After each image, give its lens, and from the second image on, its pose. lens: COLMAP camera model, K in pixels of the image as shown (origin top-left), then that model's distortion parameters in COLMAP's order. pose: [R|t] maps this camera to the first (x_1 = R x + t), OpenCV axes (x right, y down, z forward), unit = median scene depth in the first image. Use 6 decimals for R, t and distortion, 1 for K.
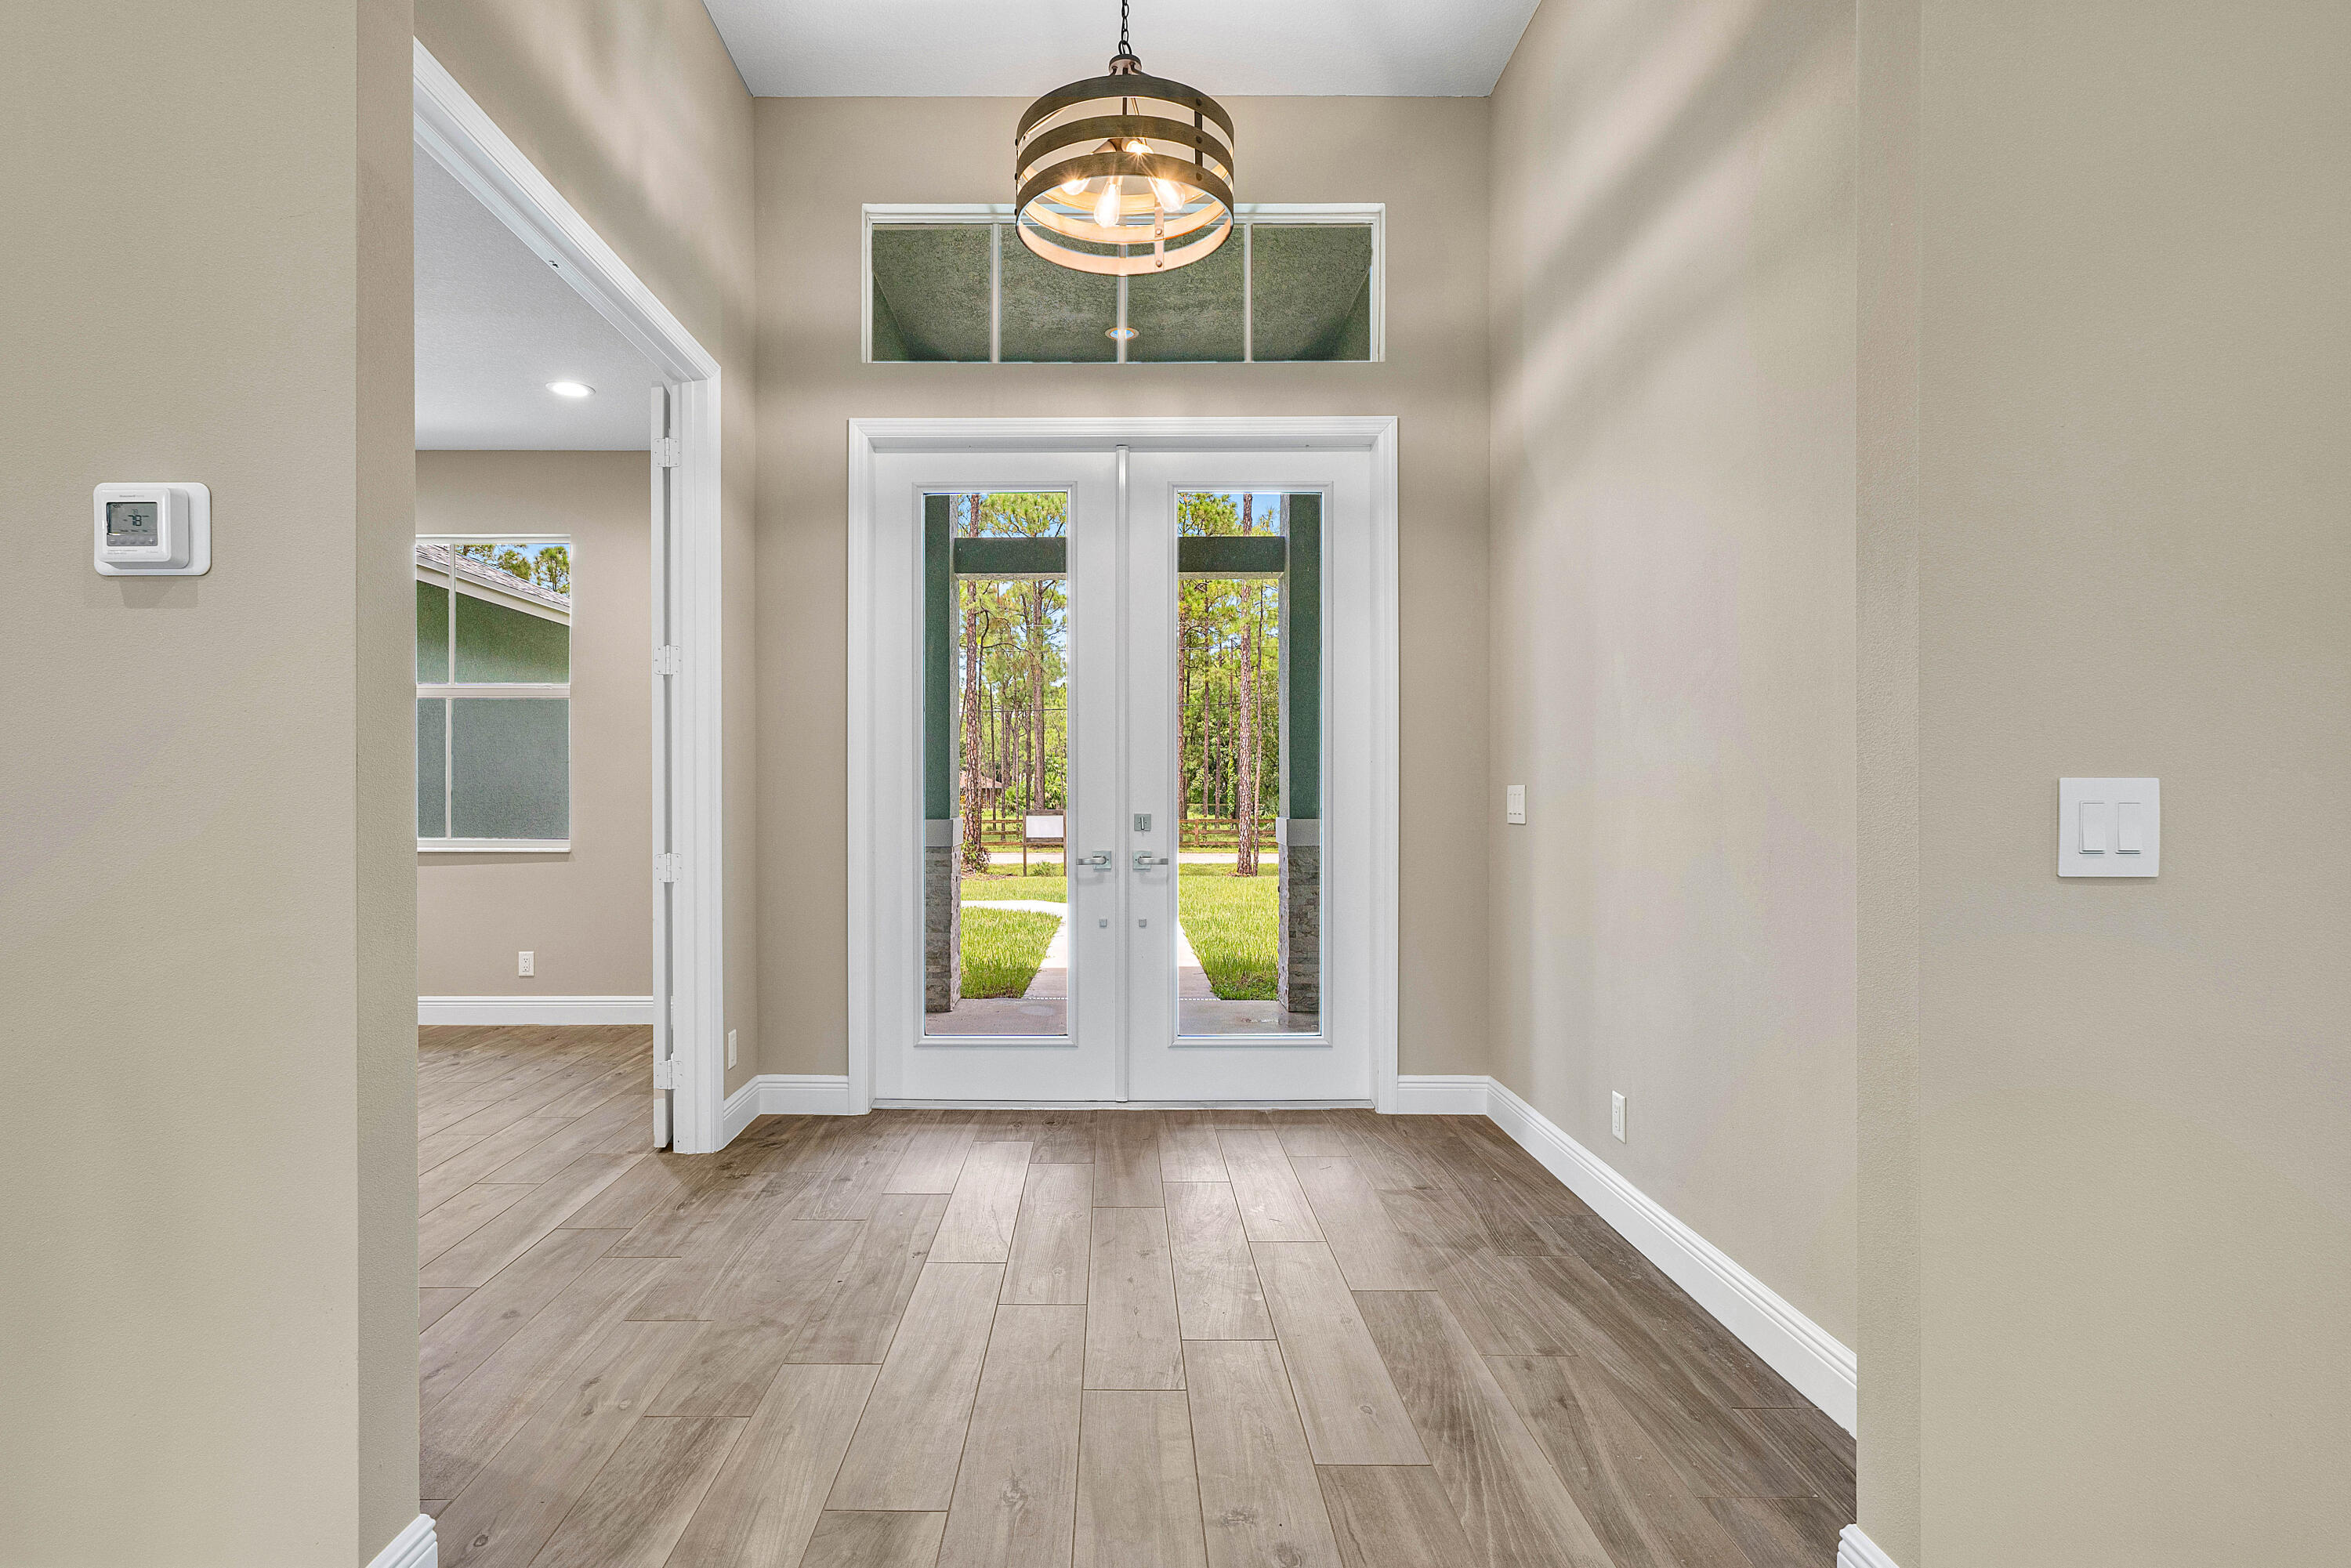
lens RADIAL K [[1197.1, 0, 1122.3], [0, 1197.1, 795.5], [0, 0, 1]] dist [-0.000427, -0.000298]
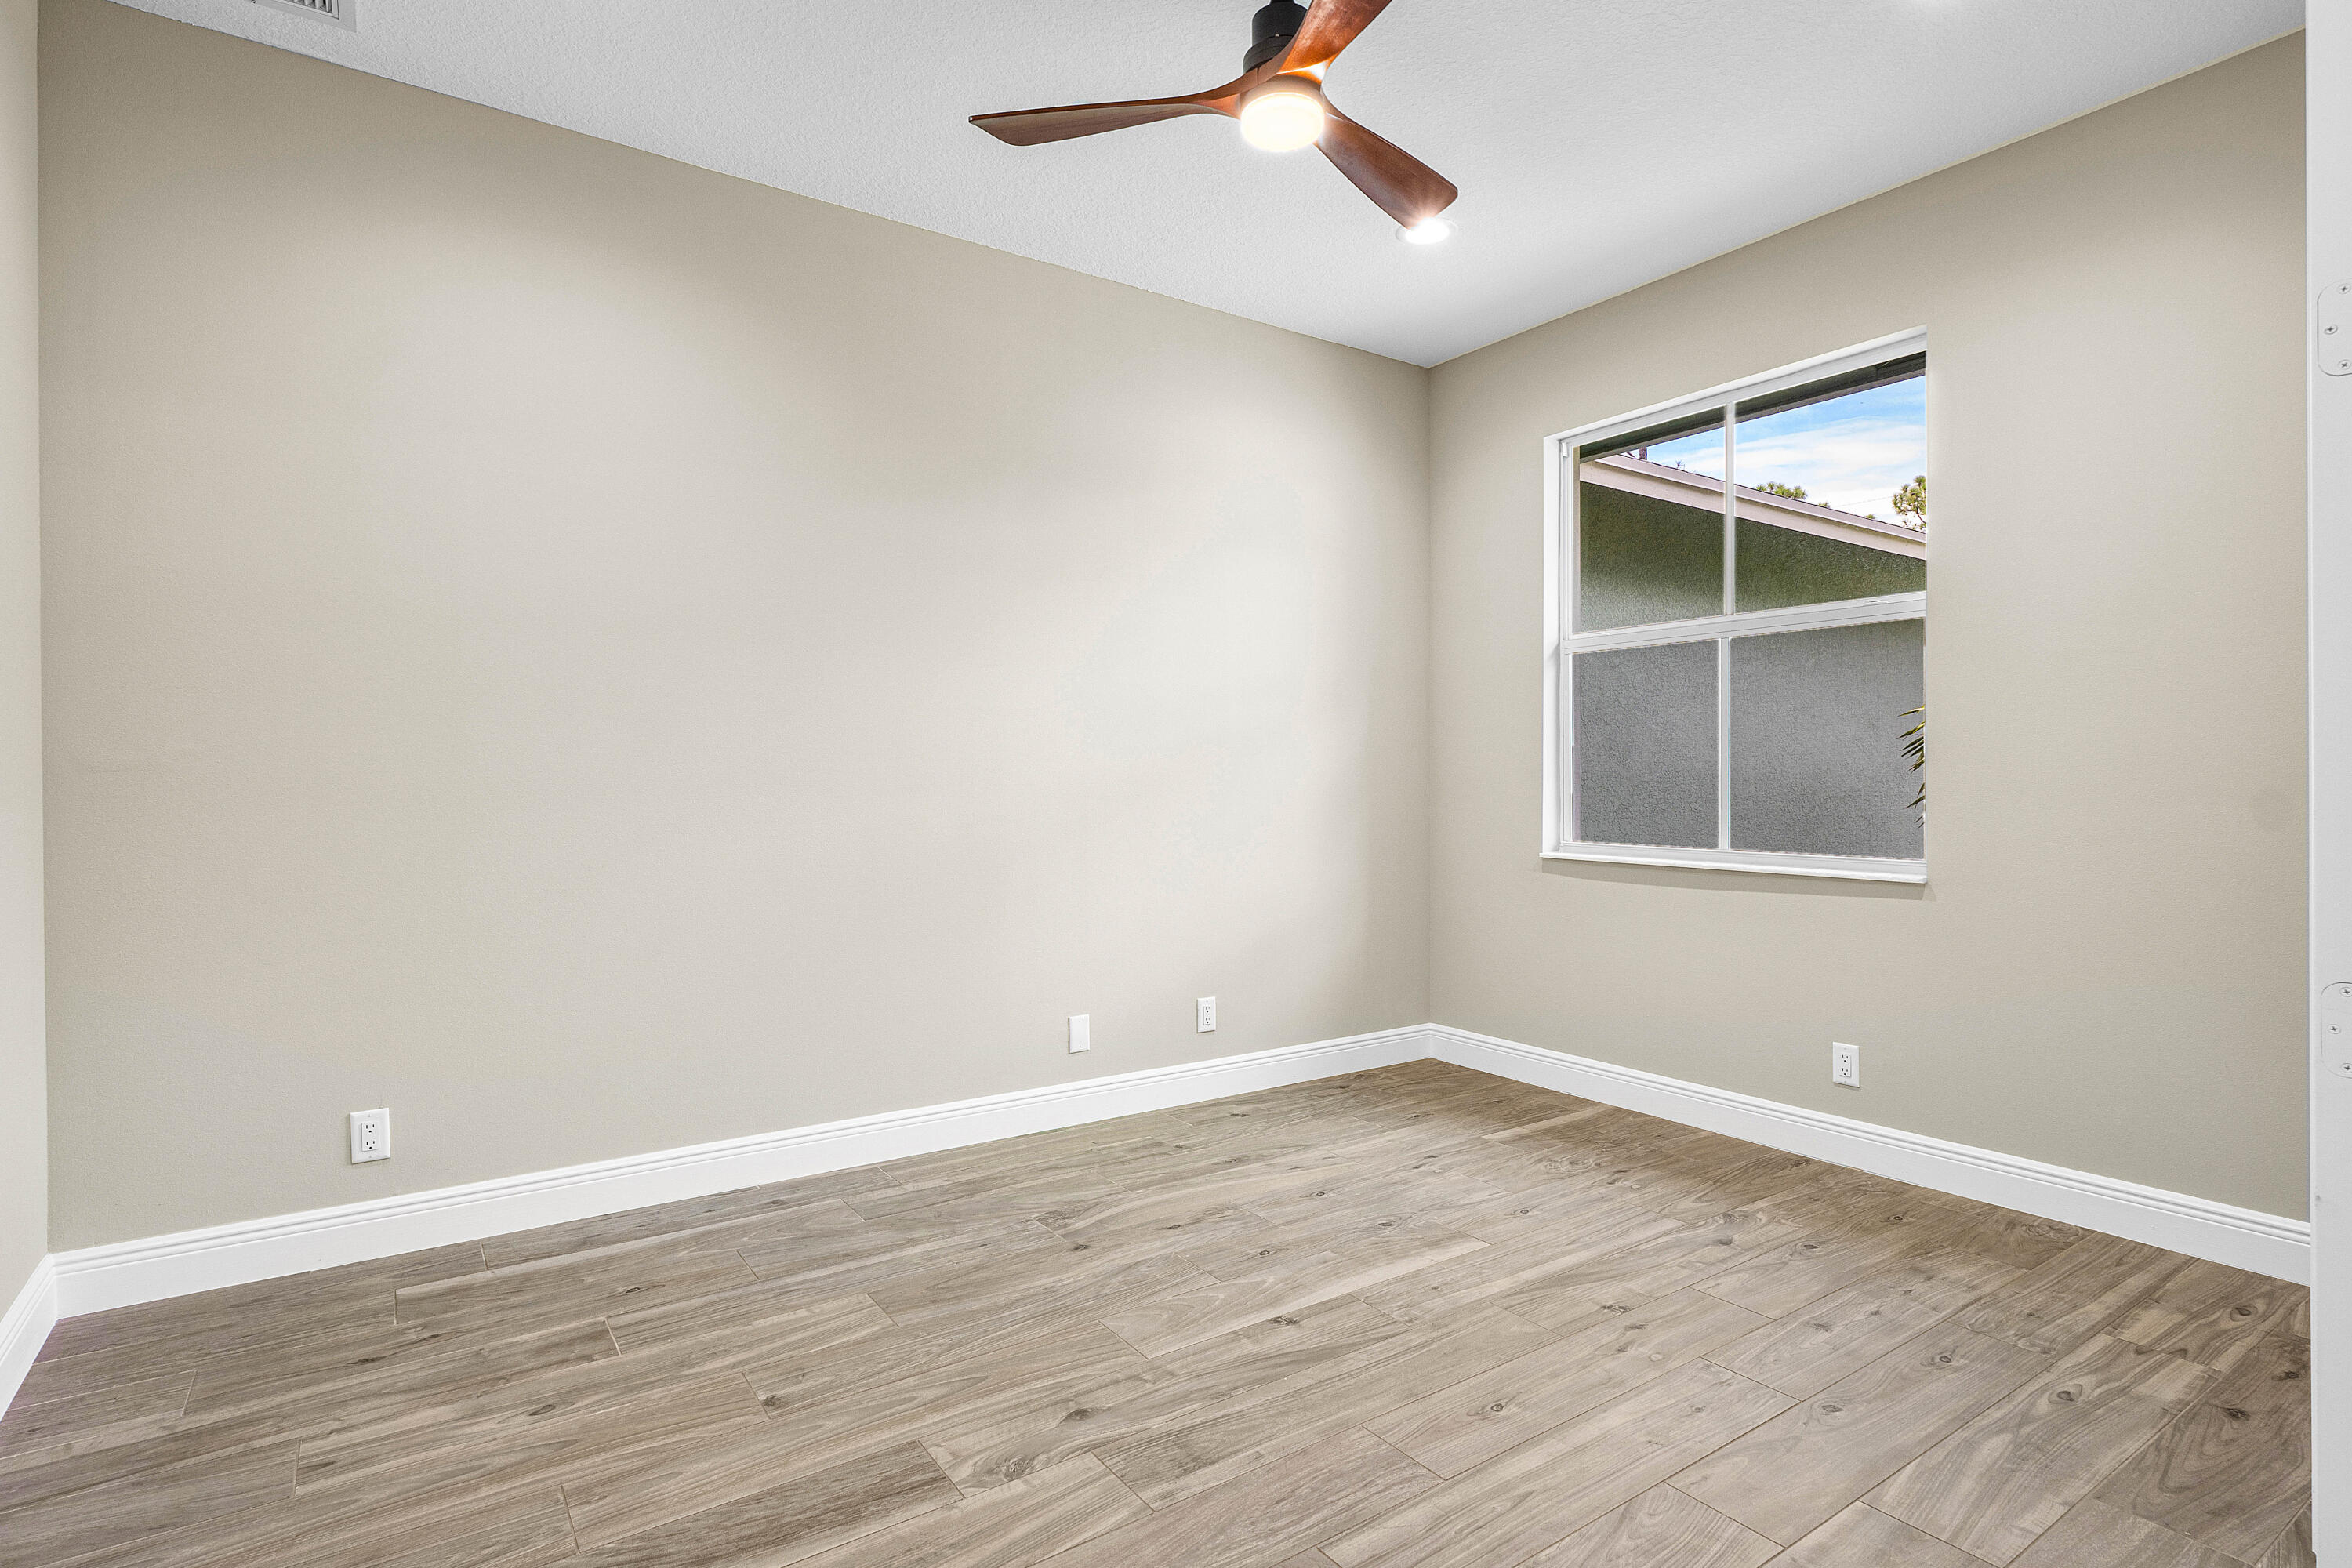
lens RADIAL K [[1187.3, 0, 1173.8], [0, 1187.3, 773.9], [0, 0, 1]] dist [0.002054, -0.000619]
pose [[0.569898, -0.001863, -0.821713, -0.376481], [-0.004668, 0.999974, -0.005505, 0.000565], [0.821702, 0.006973, 0.569875, 0.719458]]
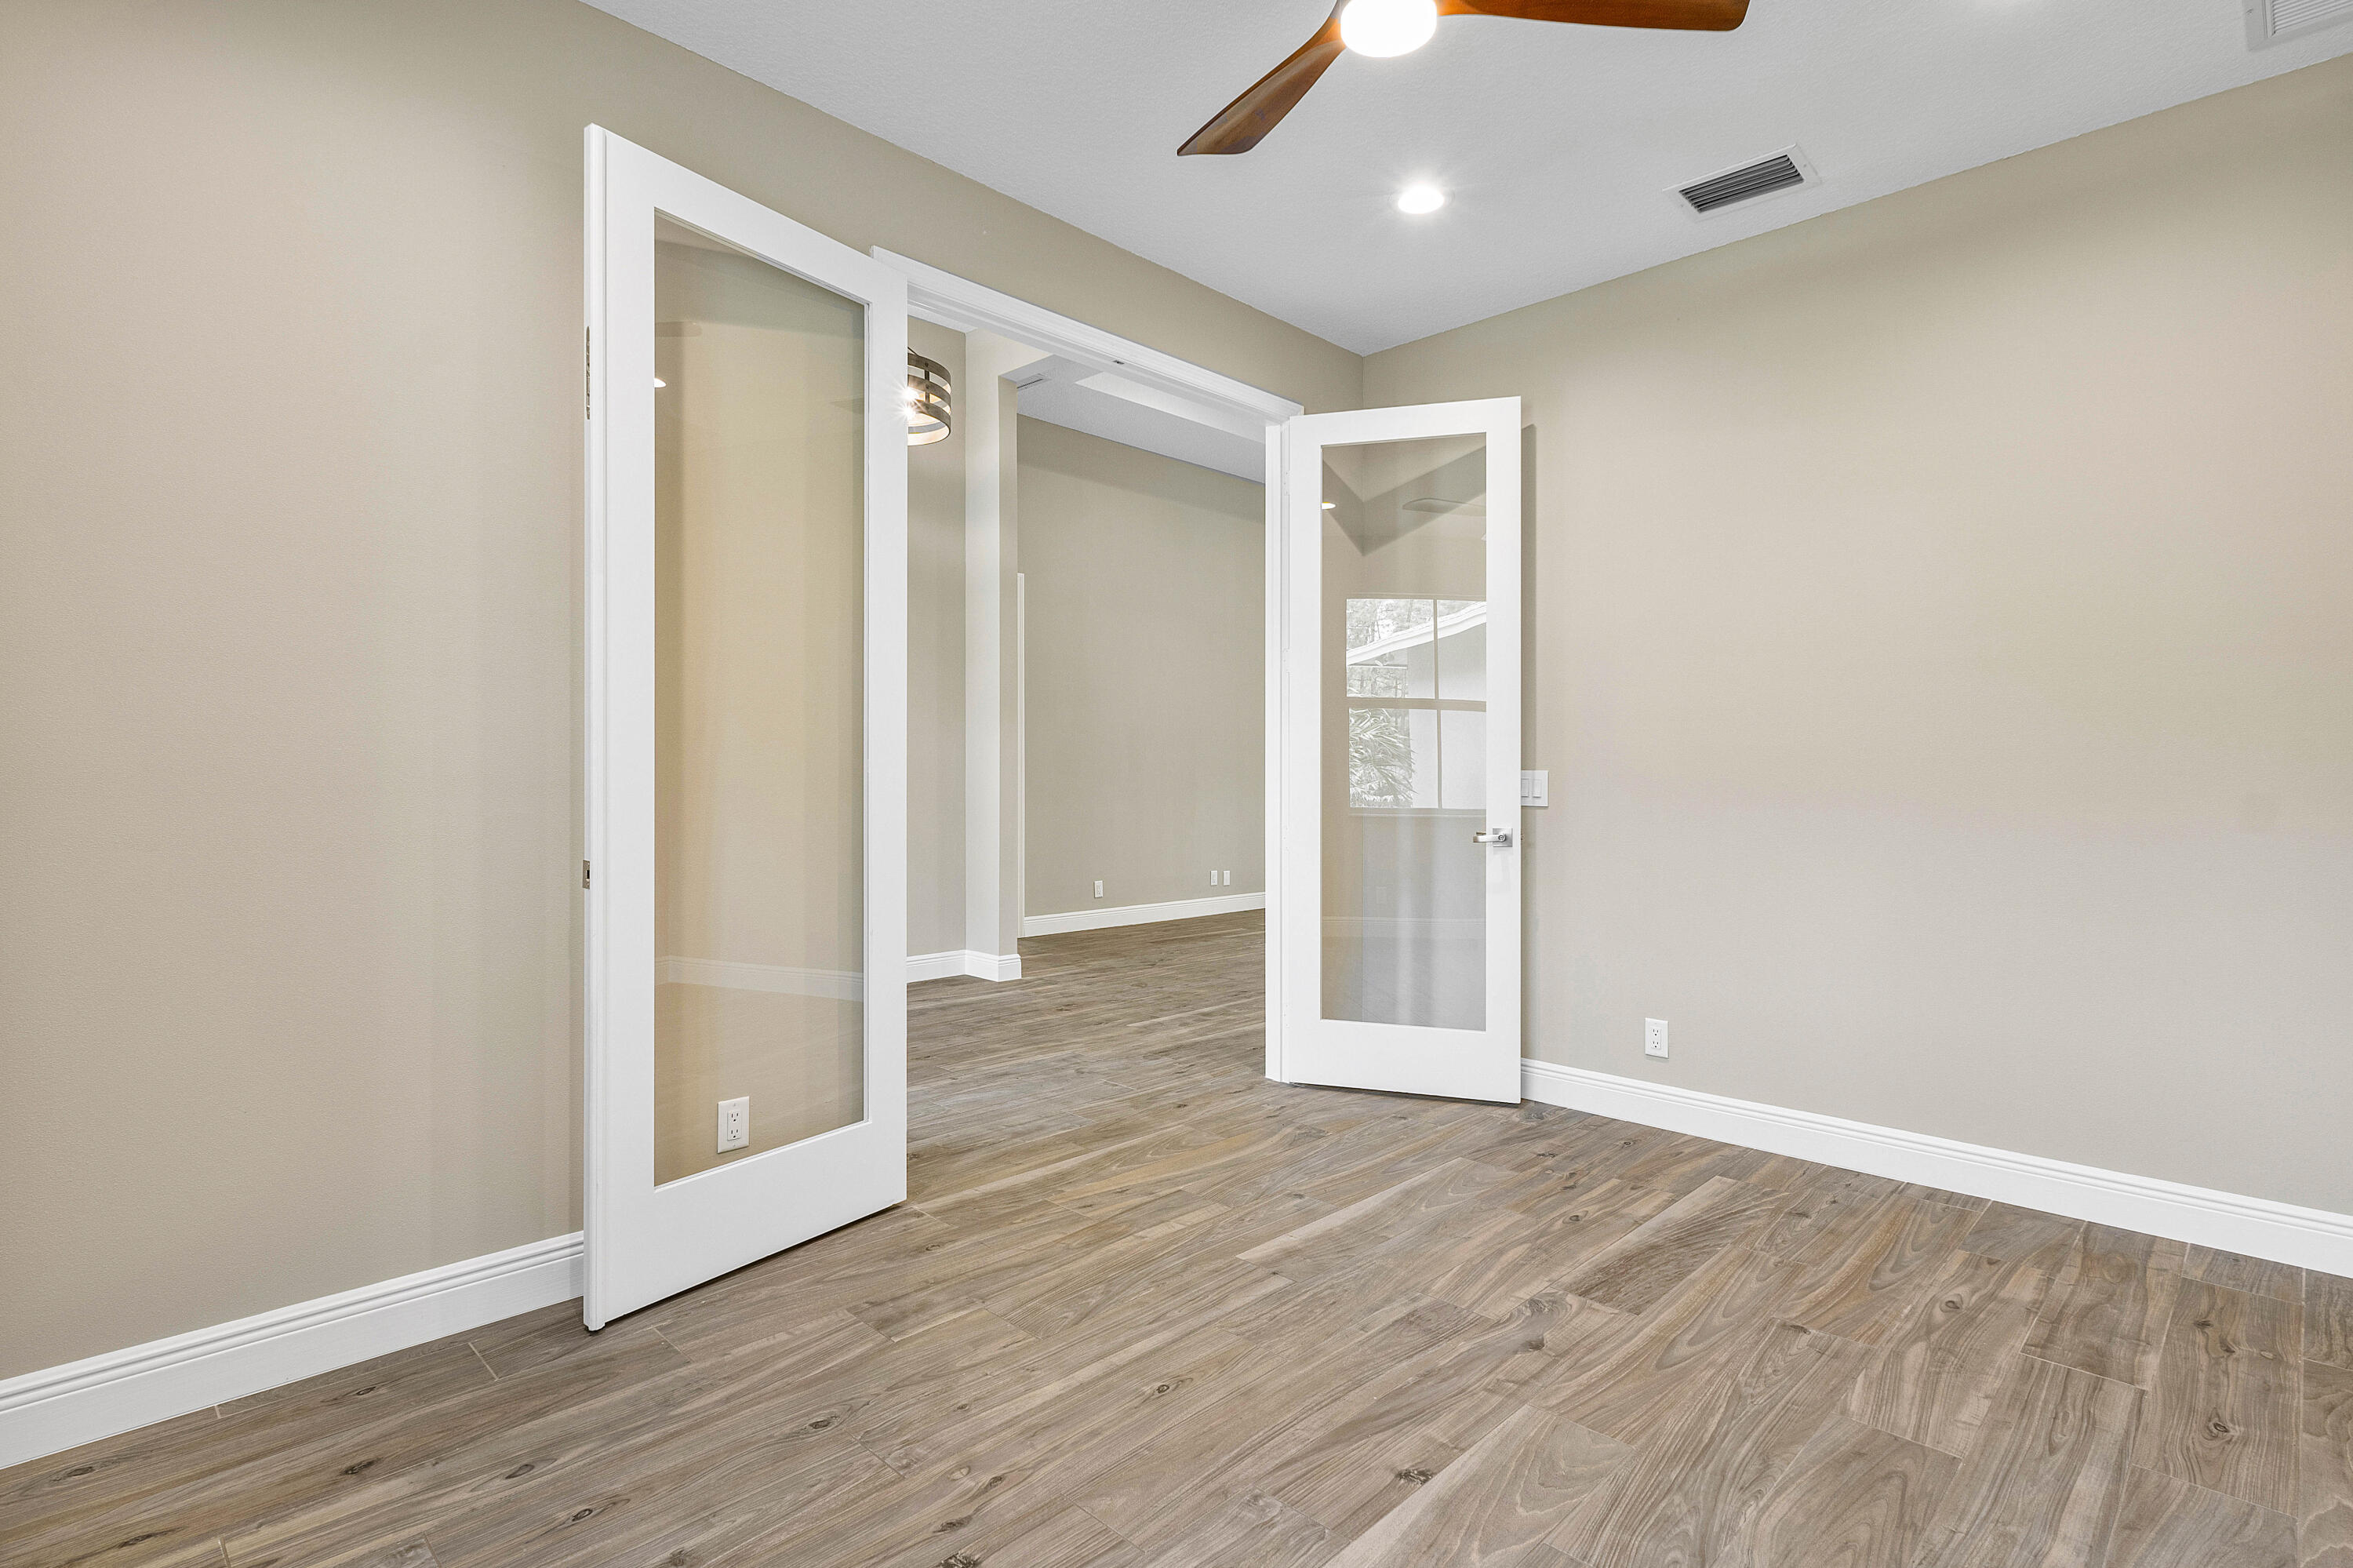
lens RADIAL K [[1143.1, 0, 1176.5], [0, 1143.1, 784.0], [0, 0, 1]] dist [0.007070, 0.000308]
pose [[-0.708018, -0.008024, 0.706149, -1.311296], [-0.000841, 0.999944, 0.010518, -0.001096], [-0.706194, 0.006853, -0.707985, 1.733659]]
